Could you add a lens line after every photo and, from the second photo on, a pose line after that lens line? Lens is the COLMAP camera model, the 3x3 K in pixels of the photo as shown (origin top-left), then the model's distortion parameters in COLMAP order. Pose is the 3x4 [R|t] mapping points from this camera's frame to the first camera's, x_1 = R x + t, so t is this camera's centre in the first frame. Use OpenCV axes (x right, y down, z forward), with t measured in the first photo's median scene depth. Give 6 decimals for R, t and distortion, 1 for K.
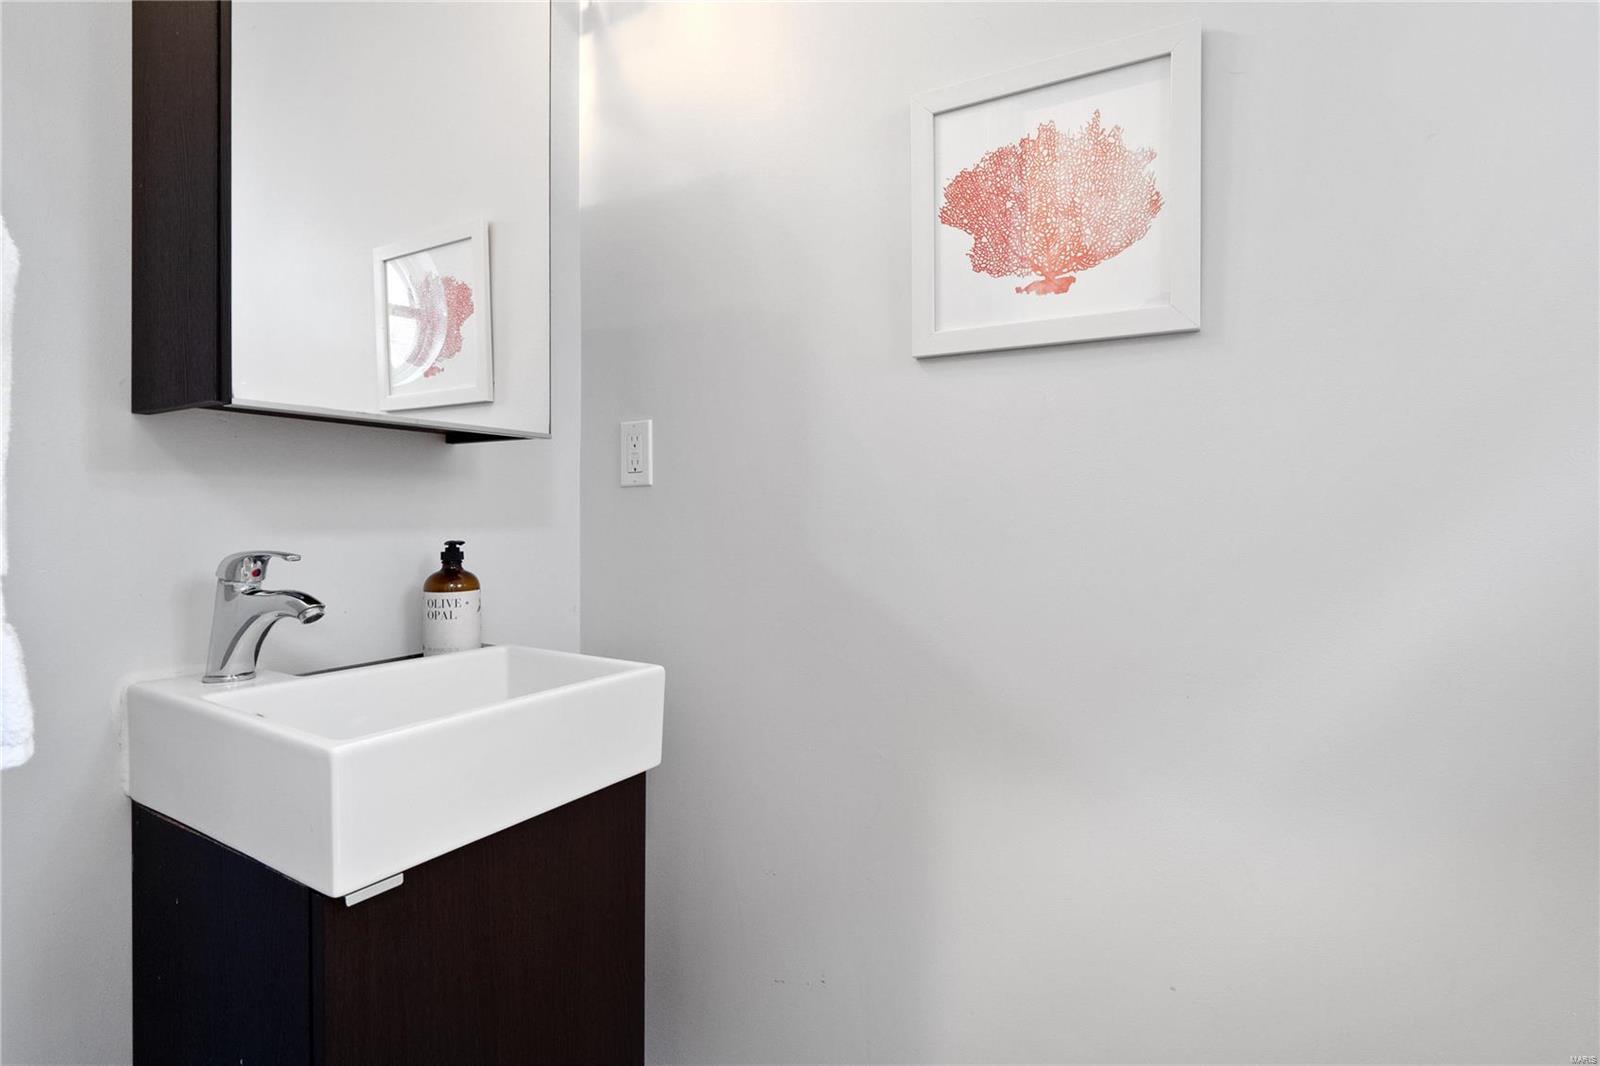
lens RADIAL K [[766.0, 0, 804.1], [0, 766.0, 528.3], [0, 0, 1]] dist [-0.001177, 0.001391]
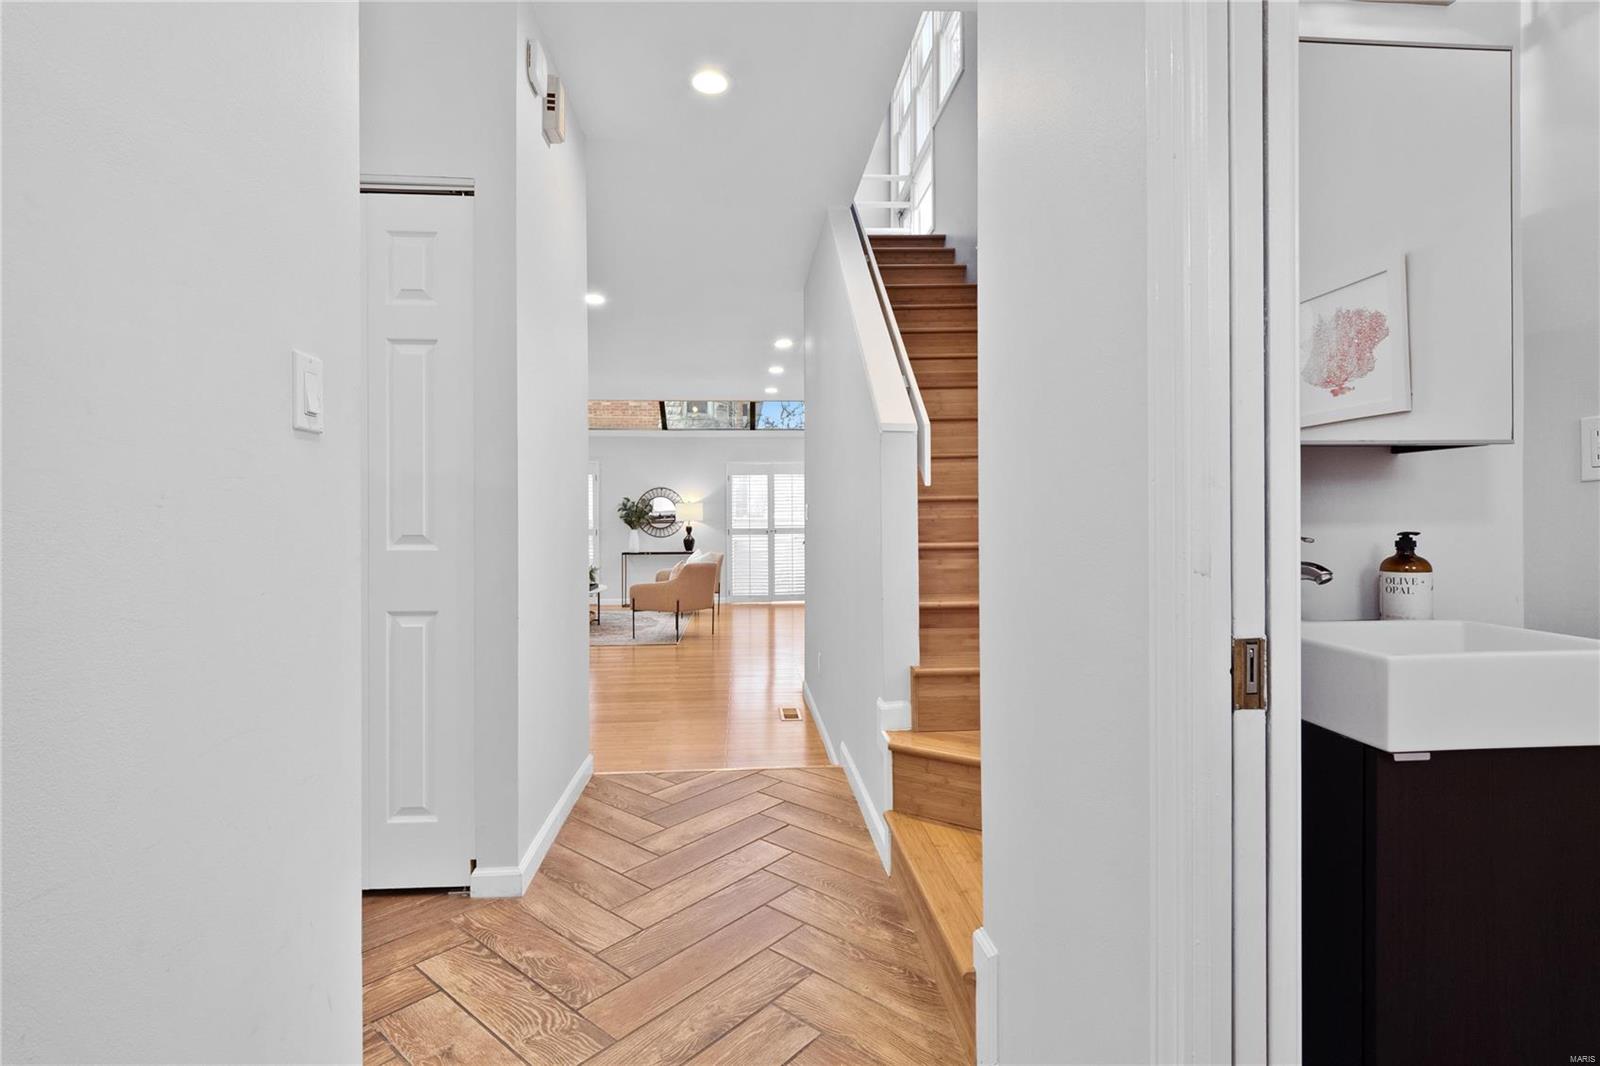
lens RADIAL K [[766.0, 0, 768.6], [0, 766.0, 521.5], [0, 0, 1]] dist [-0.001177, 0.001391]
pose [[0.567410, -0.002322, -0.823432, -0.018738], [-0.004725, 0.999970, -0.006076, 0.011820], [0.823422, 0.007338, 0.567383, -0.568978]]
